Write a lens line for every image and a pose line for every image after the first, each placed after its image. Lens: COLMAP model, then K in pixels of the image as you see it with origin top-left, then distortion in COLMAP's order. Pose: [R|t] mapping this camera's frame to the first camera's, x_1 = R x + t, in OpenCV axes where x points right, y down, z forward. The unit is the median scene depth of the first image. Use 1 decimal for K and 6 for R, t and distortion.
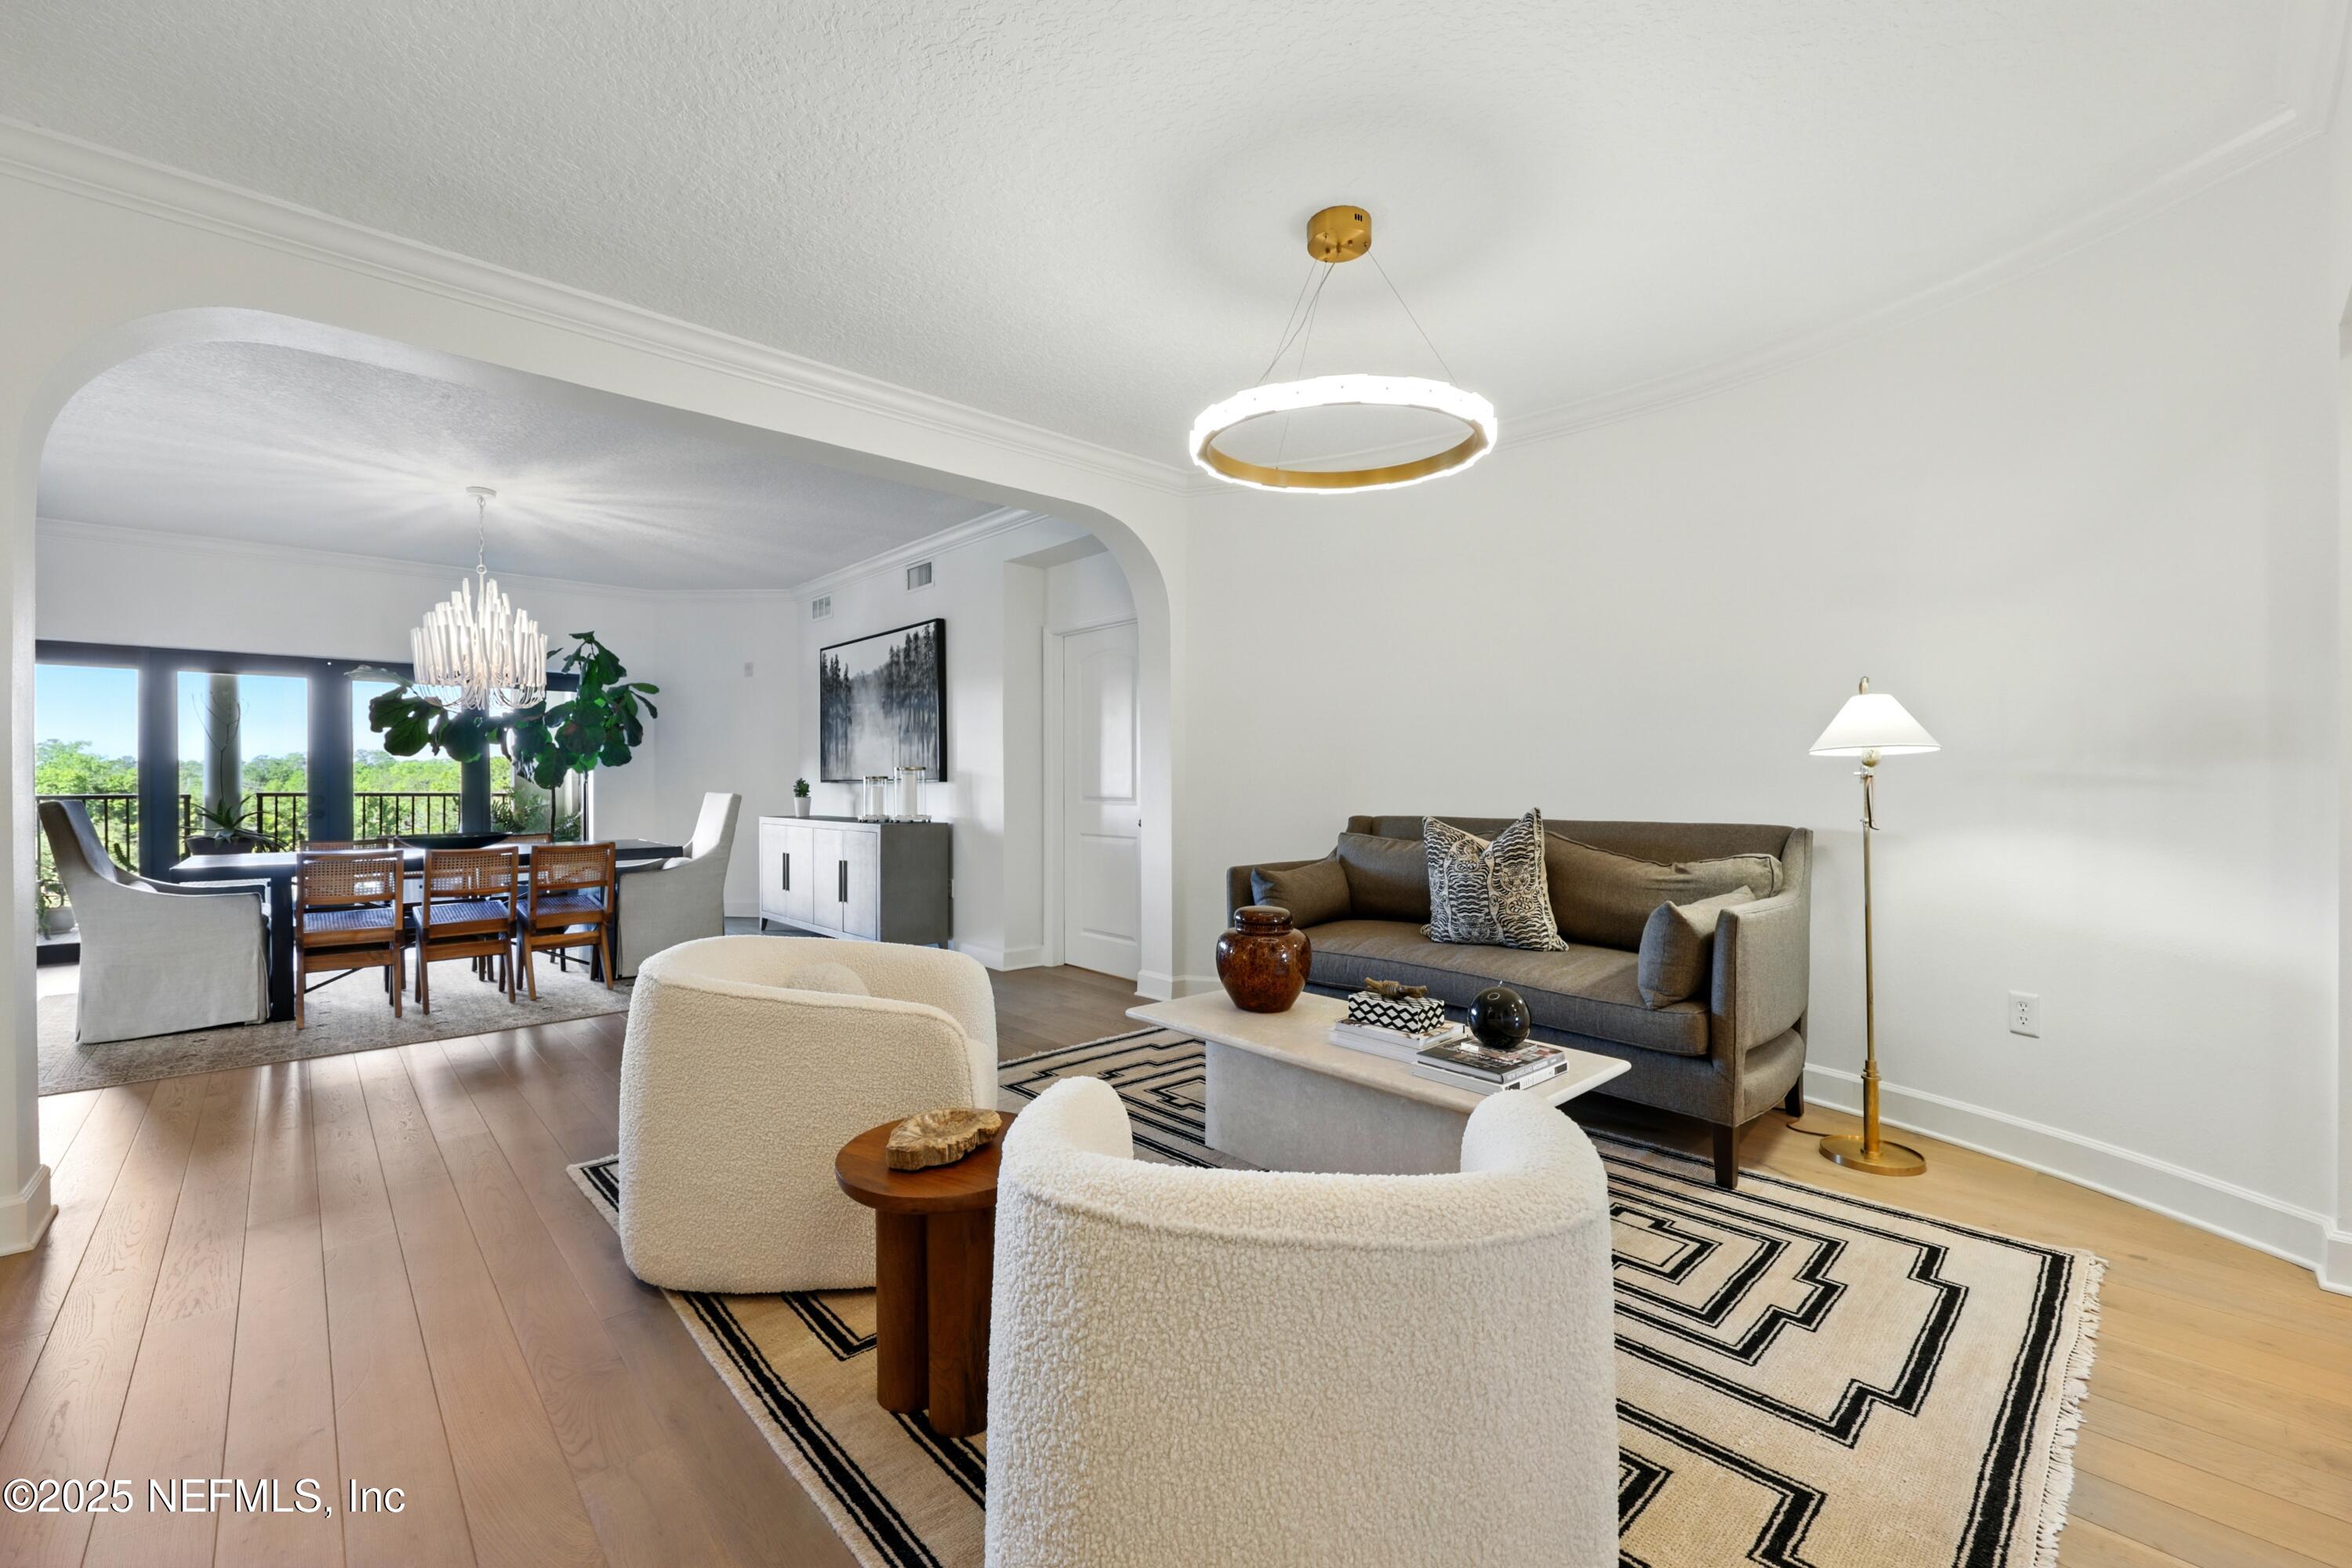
lens RADIAL K [[902.5, 0, 1176.0], [0, 902.5, 784.0], [0, 0, 1]] dist [-0.023647, -0.000115]
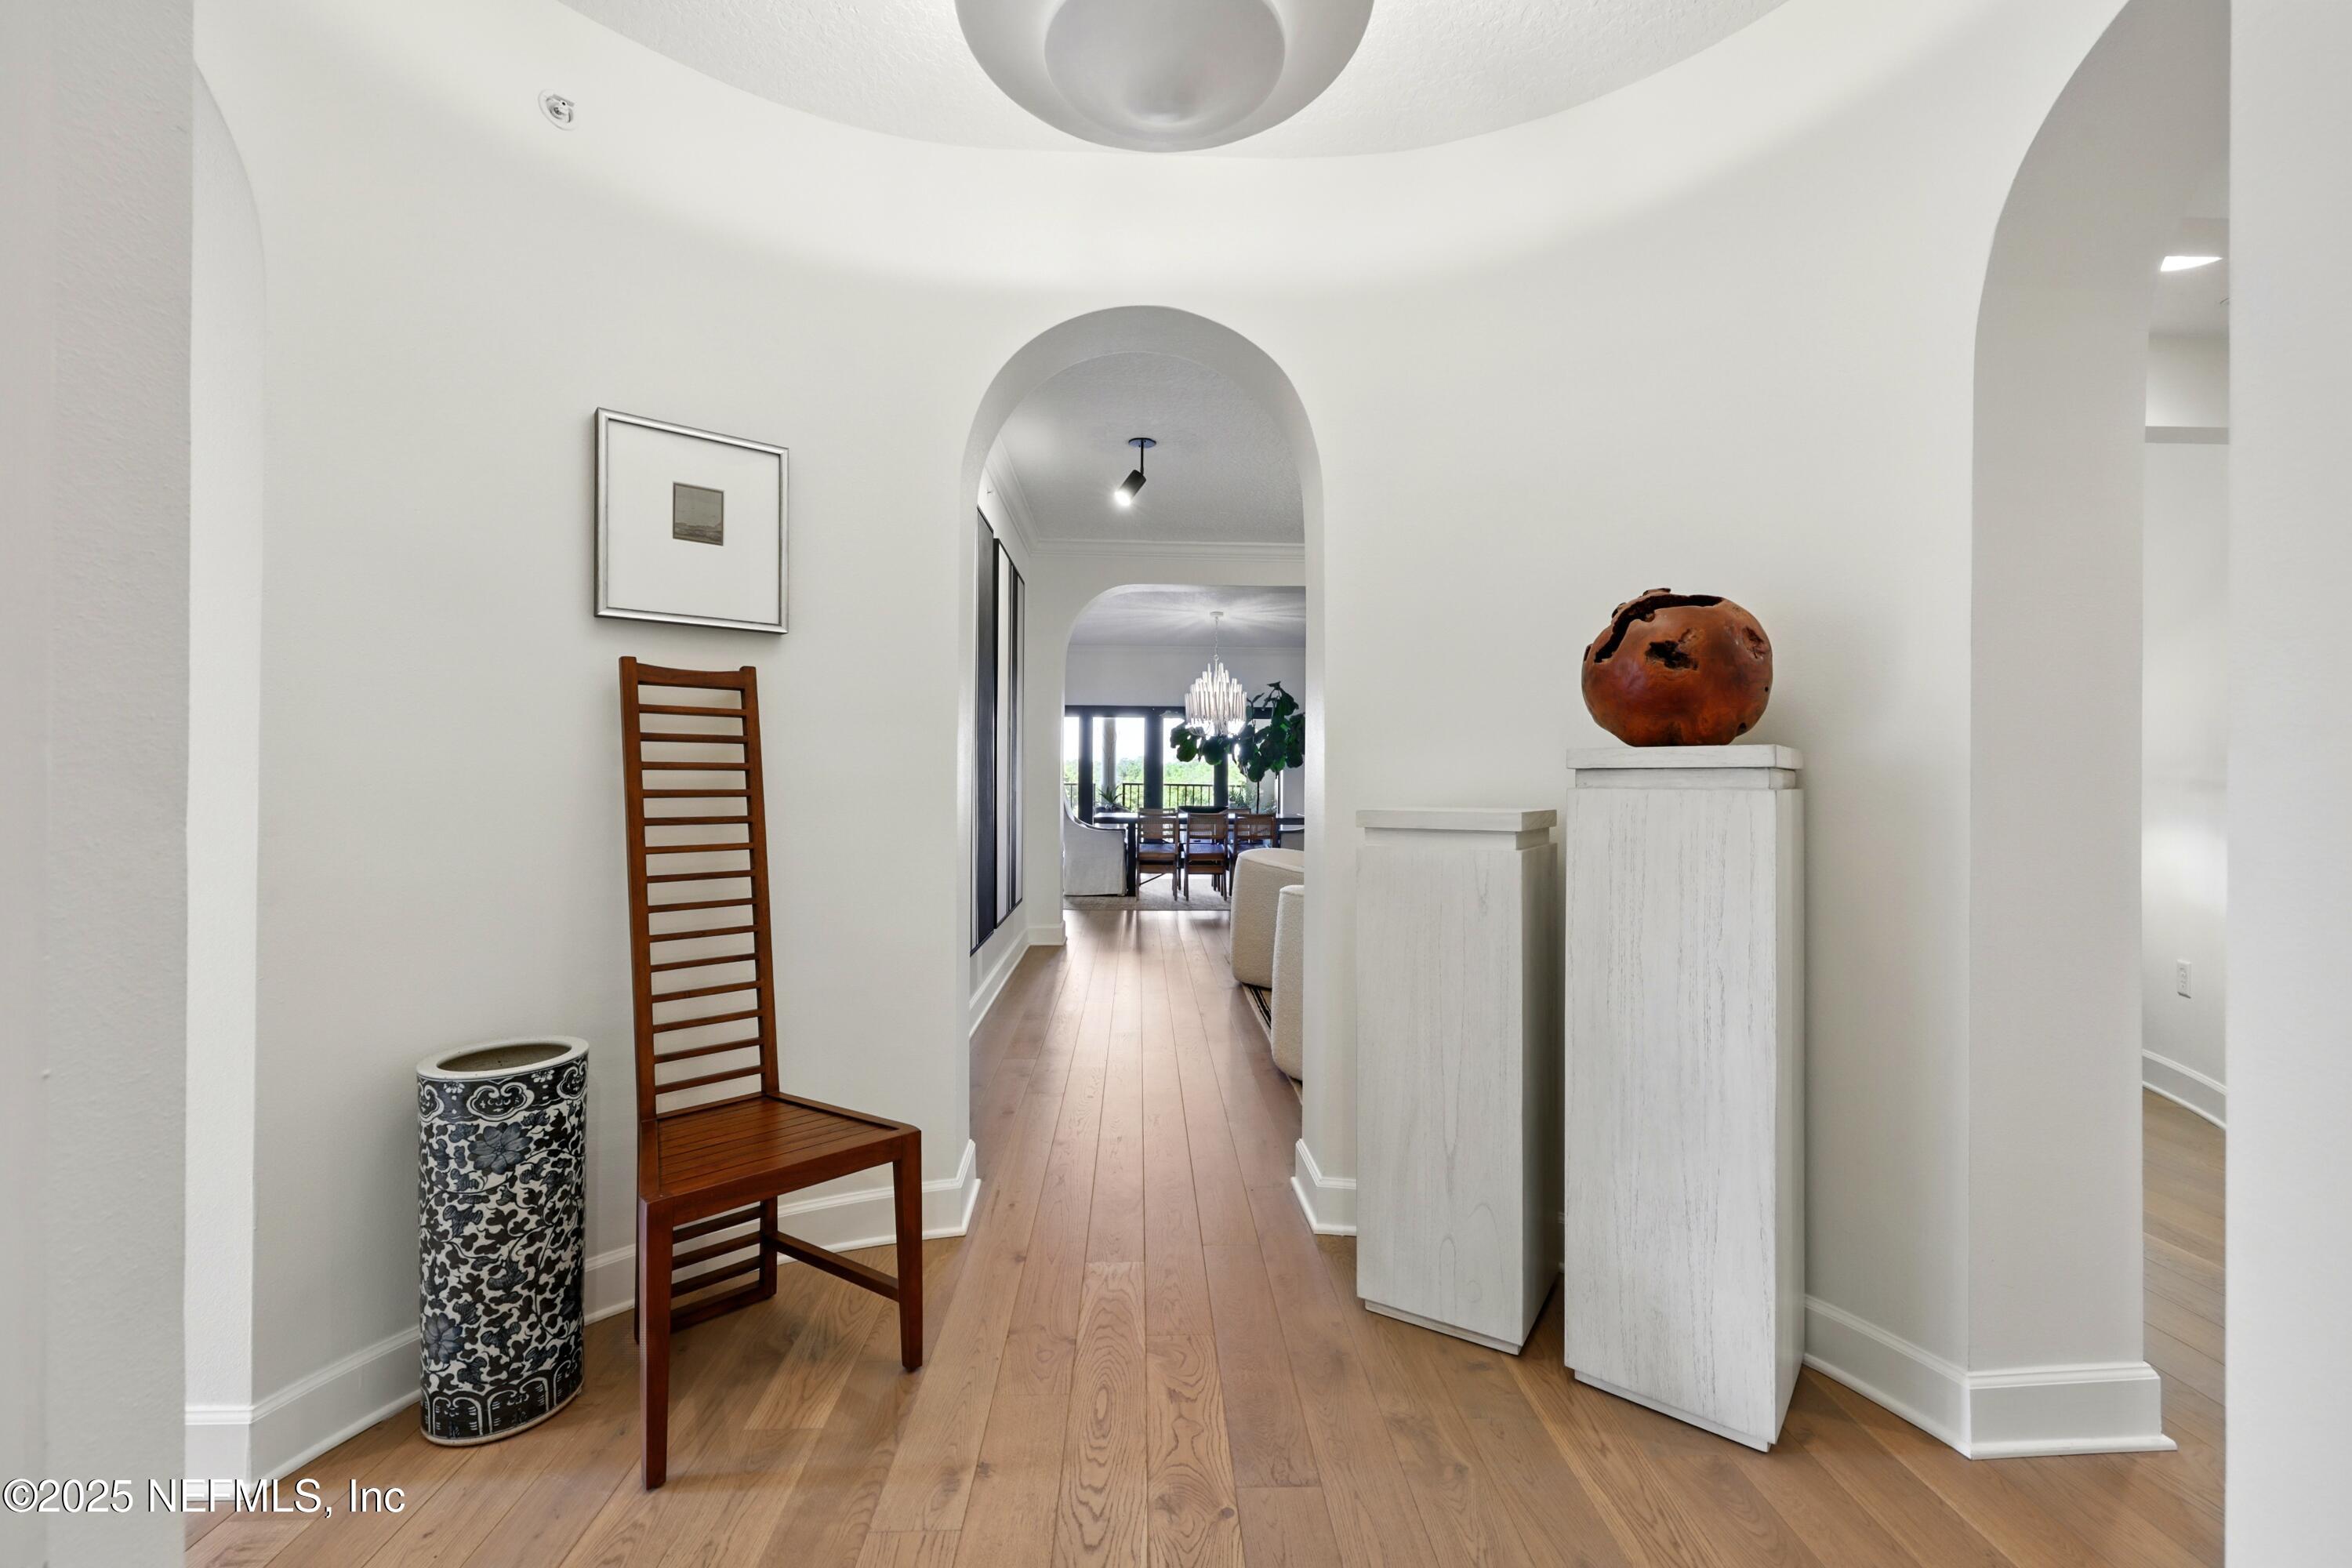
lens RADIAL K [[969.2, 0, 1176.0], [0, 969.2, 784.0], [0, 0, 1]] dist [-0.000385, 0.000290]
pose [[0.732230, 0.010895, -0.680970, 0.431166], [-0.010944, 0.999931, 0.004230, 0.003262], [0.680969, 0.004355, 0.732299, -0.423021]]
